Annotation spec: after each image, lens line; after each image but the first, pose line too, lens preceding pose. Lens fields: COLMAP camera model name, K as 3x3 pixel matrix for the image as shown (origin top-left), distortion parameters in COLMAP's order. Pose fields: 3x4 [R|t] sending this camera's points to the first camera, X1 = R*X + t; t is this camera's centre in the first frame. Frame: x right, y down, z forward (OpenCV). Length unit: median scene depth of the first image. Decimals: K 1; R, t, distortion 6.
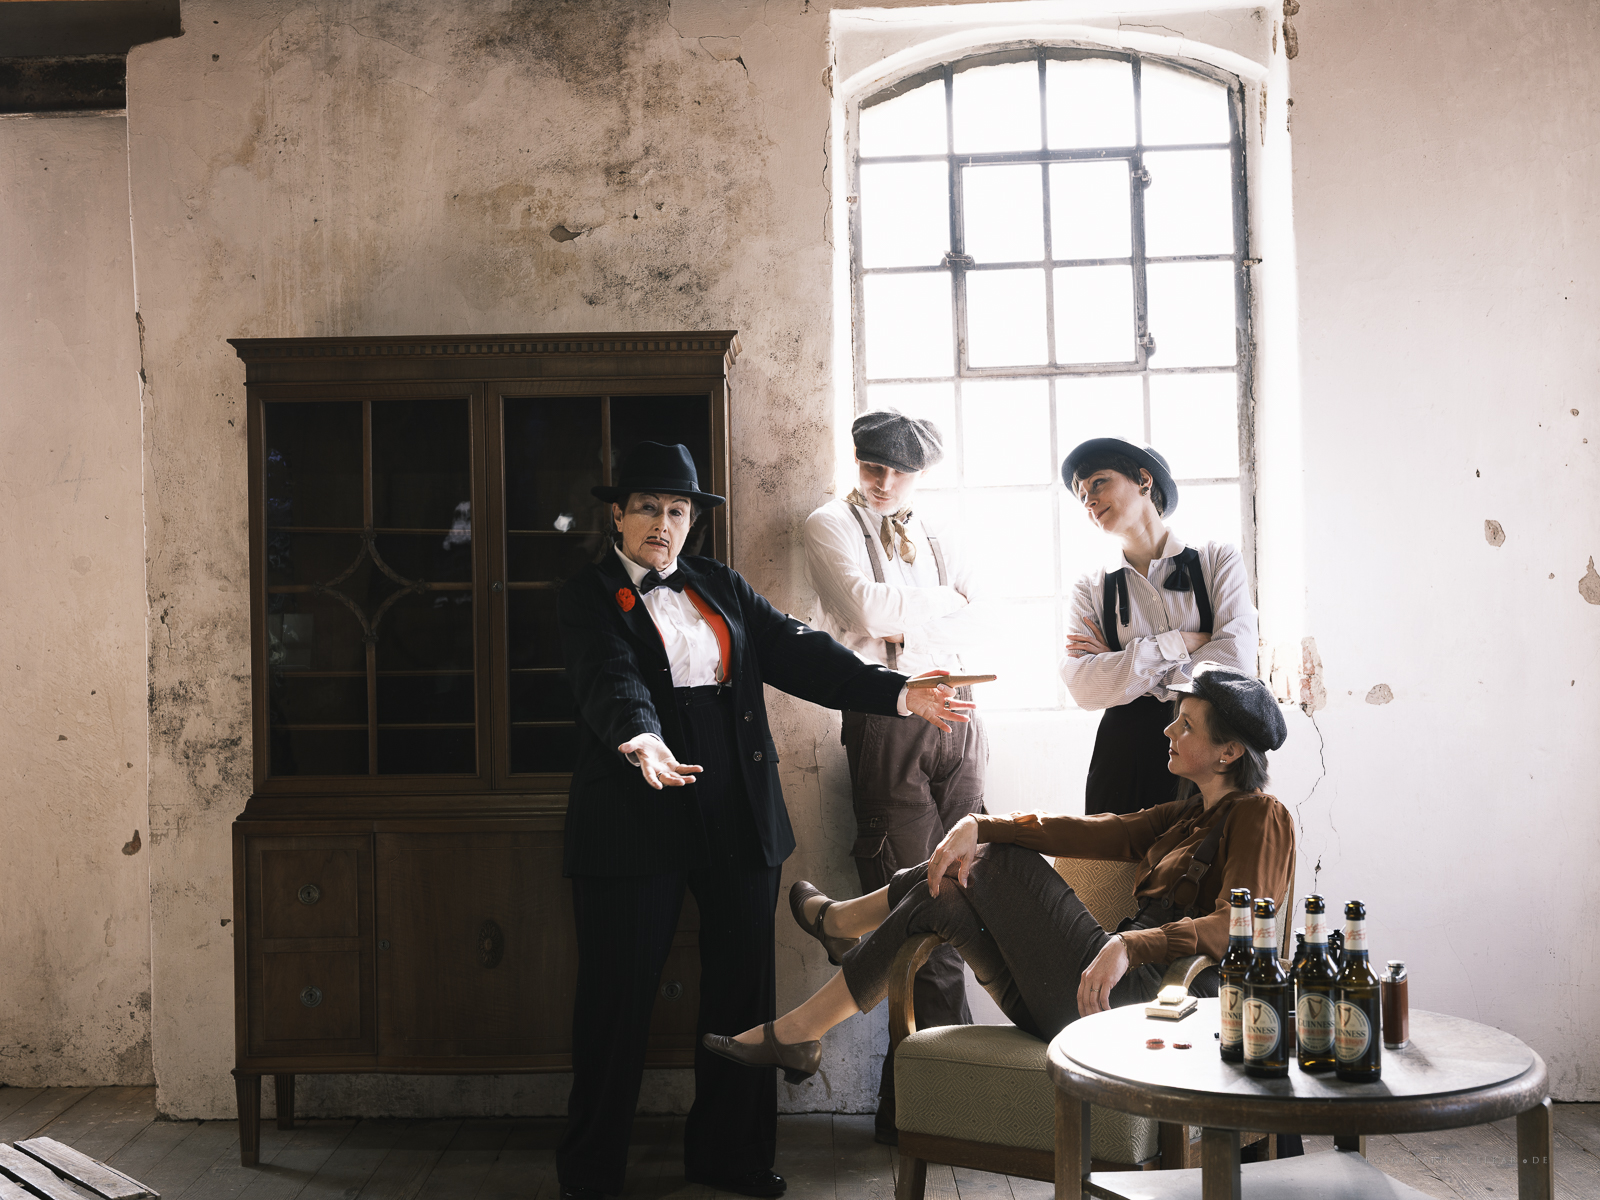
lens RADIAL K [[2057.1, 0, 797.6], [0, 2057.1, 598.7], [0, 0, 1]] dist [-0.001667, 0.000000]
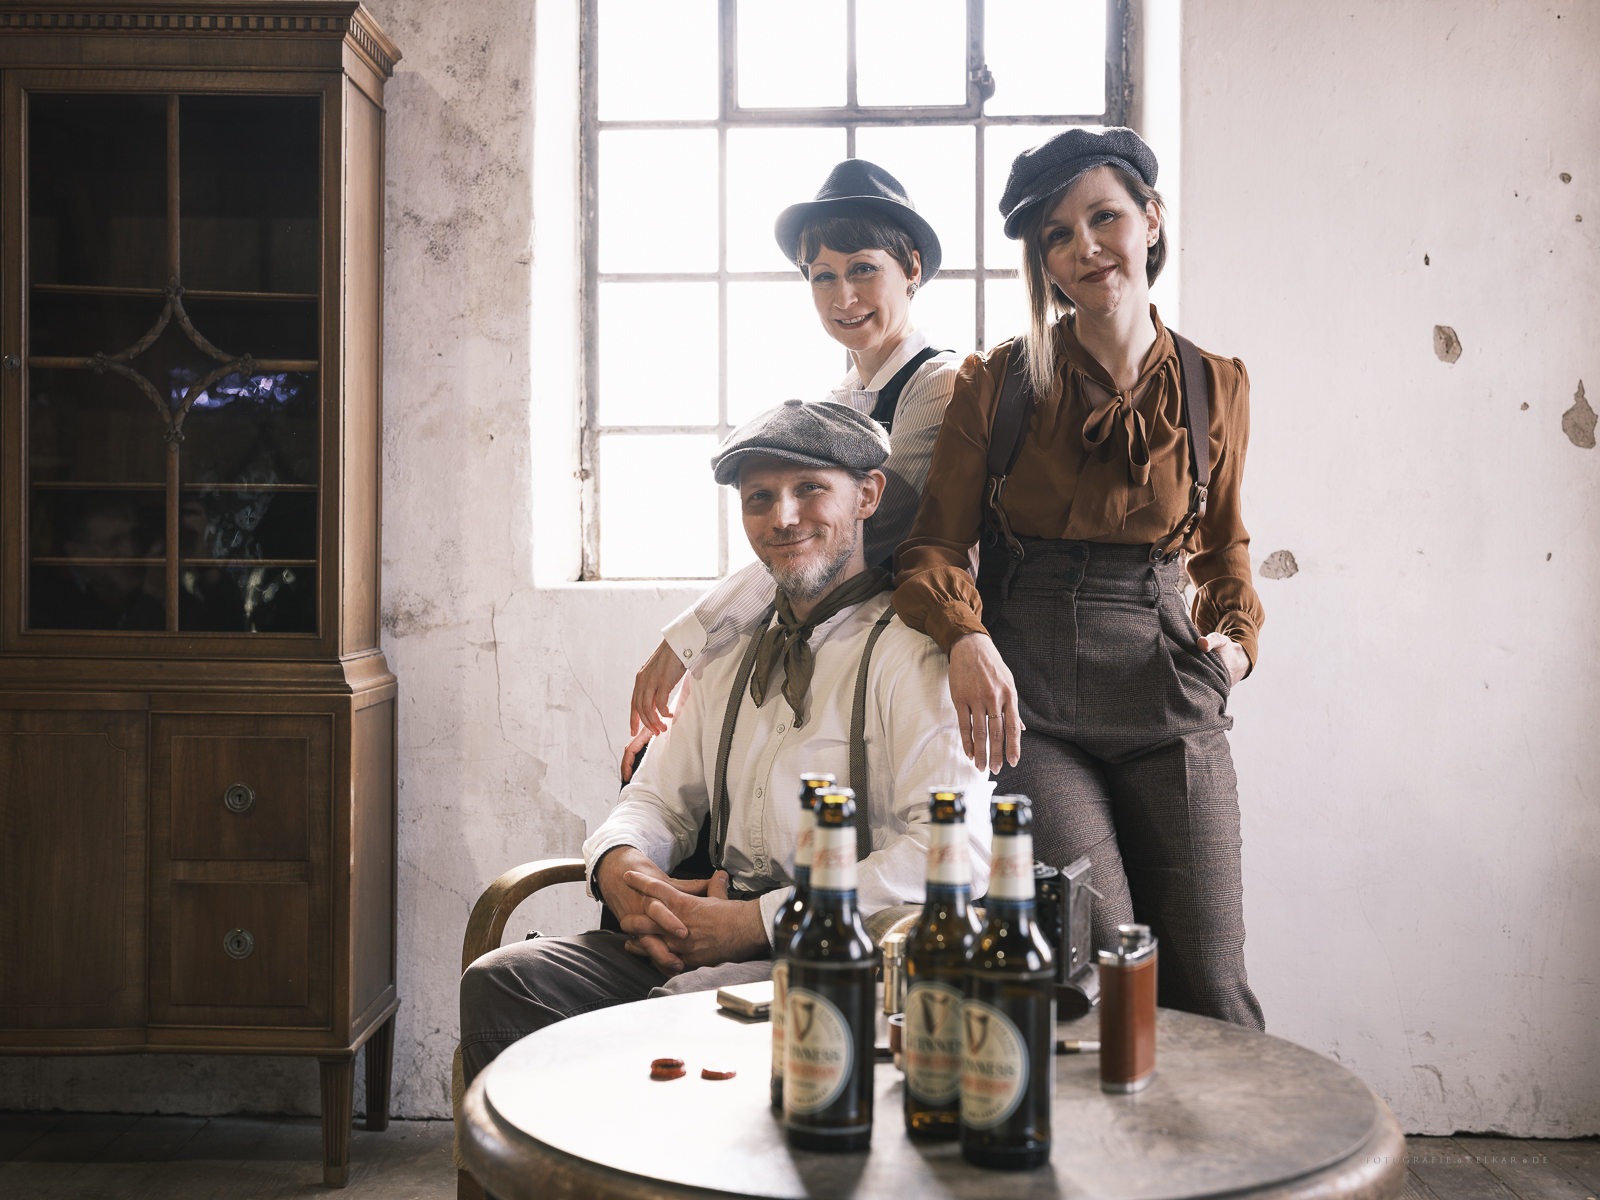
lens RADIAL K [[2057.1, 0, 802.4], [0, 2057.1, 601.8], [0, 0, 1]] dist [-0.001667, 0.000000]
pose [[0.999530, 0.029871, -0.006883, 0.121653], [-0.029738, 0.999383, 0.018698, 0.050713], [0.007438, -0.018485, 0.999801, 0.279714]]
